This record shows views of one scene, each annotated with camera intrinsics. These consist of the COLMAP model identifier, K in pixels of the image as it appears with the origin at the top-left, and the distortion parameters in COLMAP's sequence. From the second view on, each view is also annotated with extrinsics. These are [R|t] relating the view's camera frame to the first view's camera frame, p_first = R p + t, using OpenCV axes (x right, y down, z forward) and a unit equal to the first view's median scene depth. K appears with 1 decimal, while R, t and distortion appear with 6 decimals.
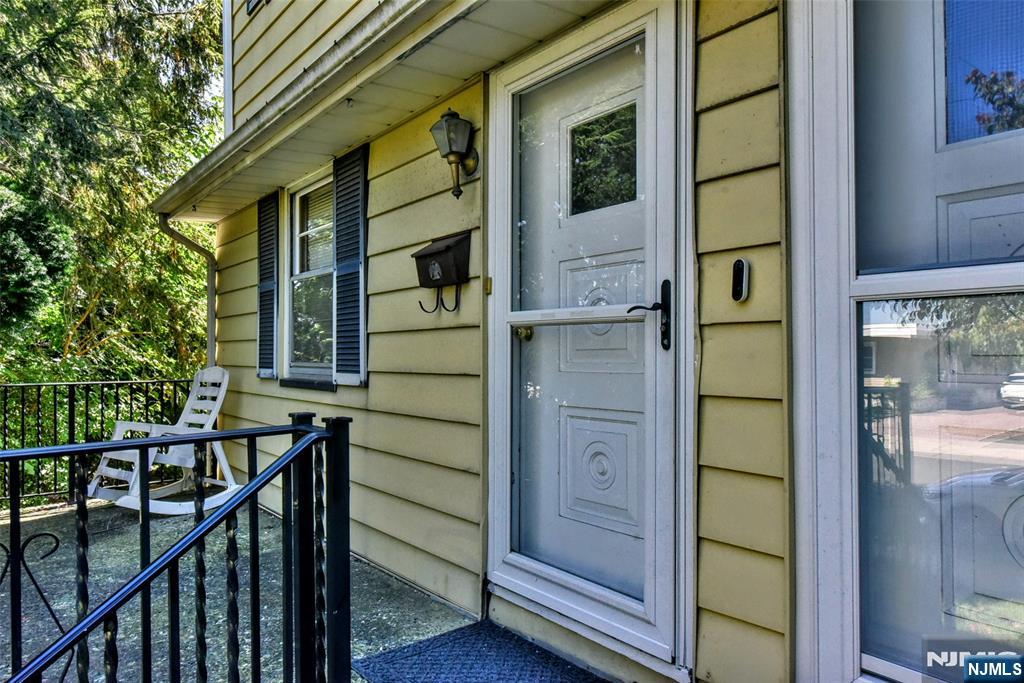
lens RADIAL K [[701.9, 0, 508.4], [0, 701.9, 346.2], [0, 0, 1]] dist [0.018907, -0.004346]
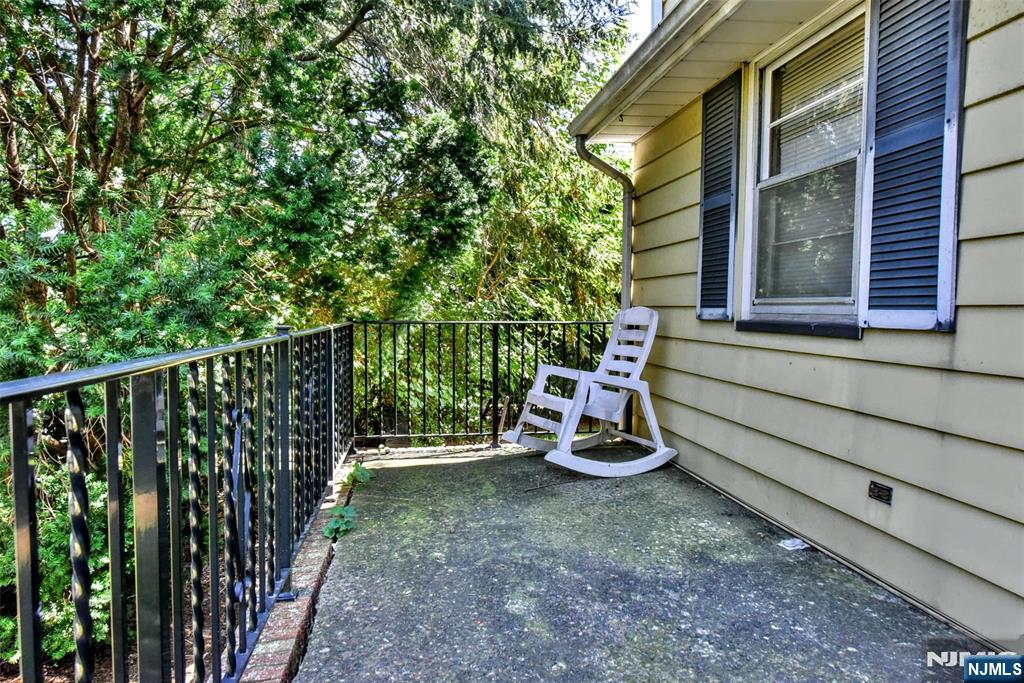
lens RADIAL K [[652.7, 0, 510.2], [0, 652.7, 342.7], [0, 0, 1]] dist [0.042871, 0.000288]
pose [[0.883650, 0.034889, -0.466846, -0.204334], [-0.005143, 0.997882, 0.064840, 0.024638], [0.468119, -0.054894, 0.881959, 0.250111]]
